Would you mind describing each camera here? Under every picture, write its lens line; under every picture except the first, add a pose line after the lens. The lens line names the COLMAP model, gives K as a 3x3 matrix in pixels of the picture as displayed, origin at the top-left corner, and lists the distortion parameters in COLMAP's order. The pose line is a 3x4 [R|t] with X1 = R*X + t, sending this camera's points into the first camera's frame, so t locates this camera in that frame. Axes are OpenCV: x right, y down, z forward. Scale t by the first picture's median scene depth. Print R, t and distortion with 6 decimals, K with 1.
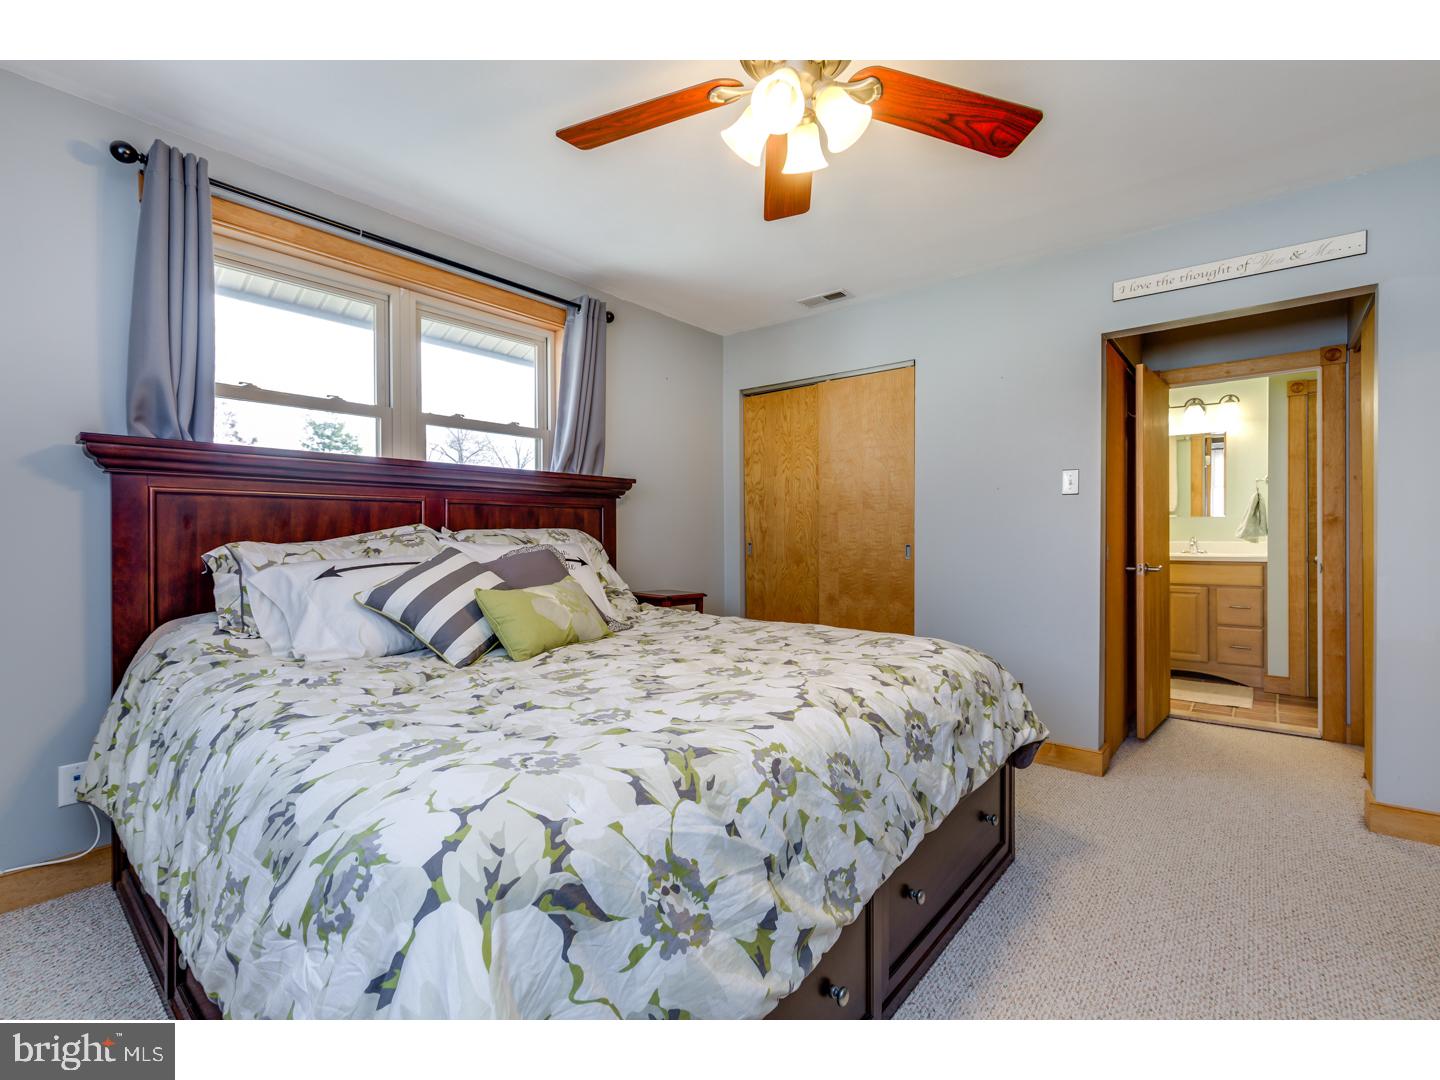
lens RADIAL K [[644.1, 0, 720.0], [0, 644.1, 540.0], [0, 0, 1]] dist [0.002033, -0.000142]
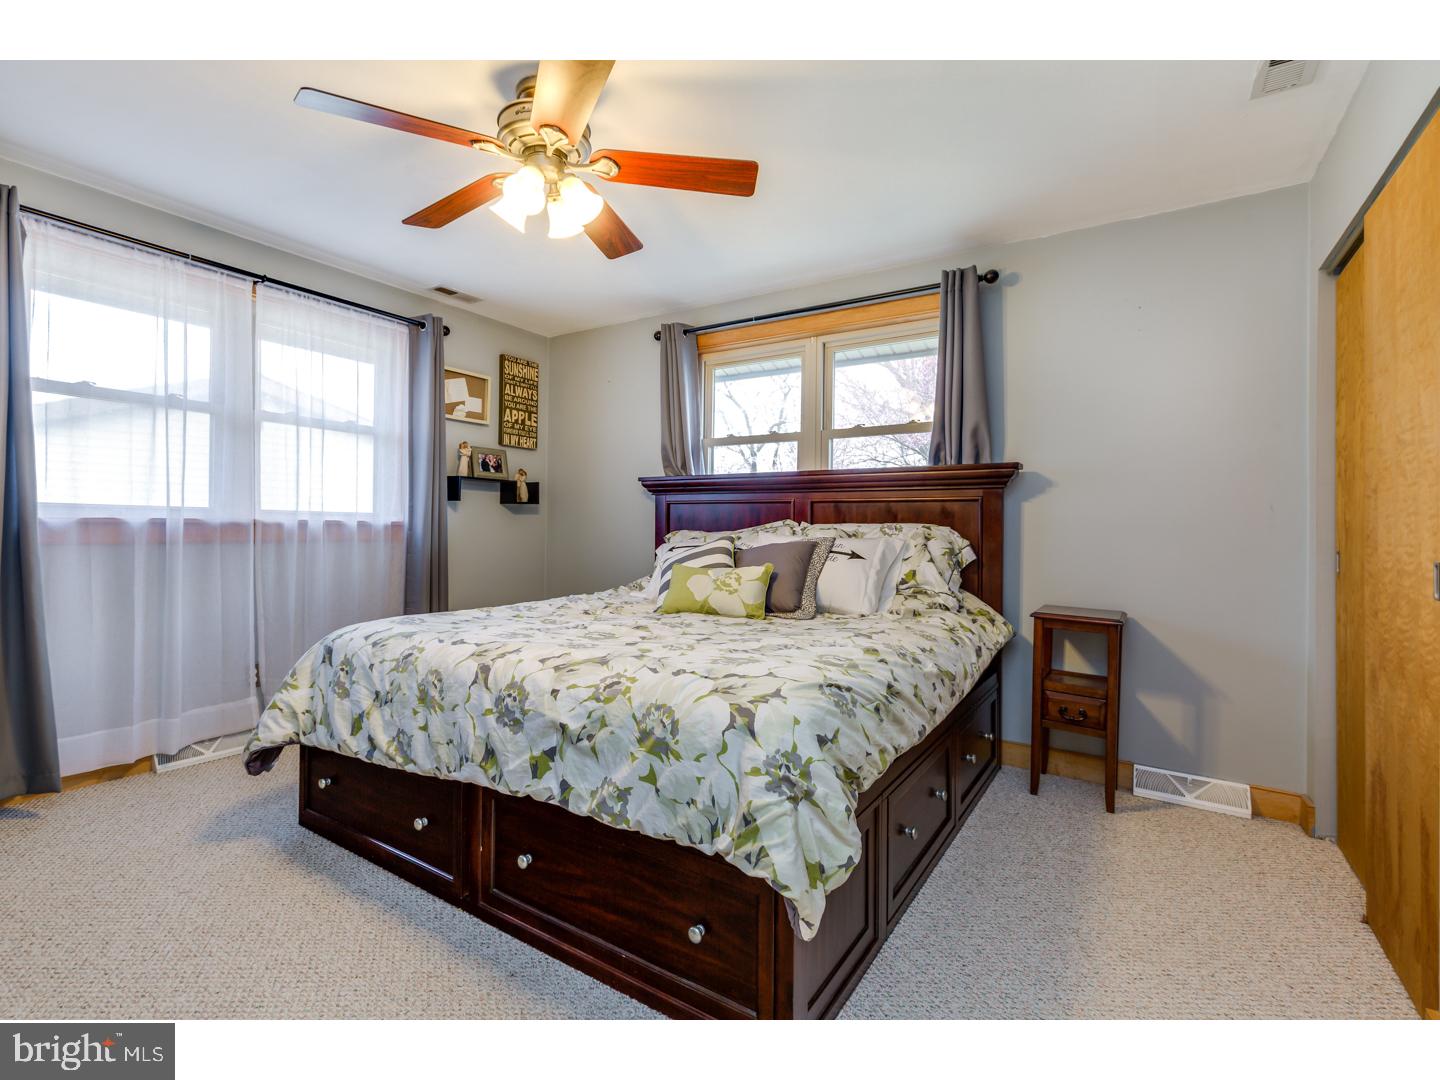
lens RADIAL K [[655.1, 0, 702.0], [0, 655.1, 528.3], [0, 0, 1]] dist [0.001313, 0.000011]
pose [[0.120048, 0.002639, -0.992765, 1.120019], [-0.021156, 0.999776, 0.000099, -0.005961], [0.992543, 0.020991, 0.120077, 0.905491]]
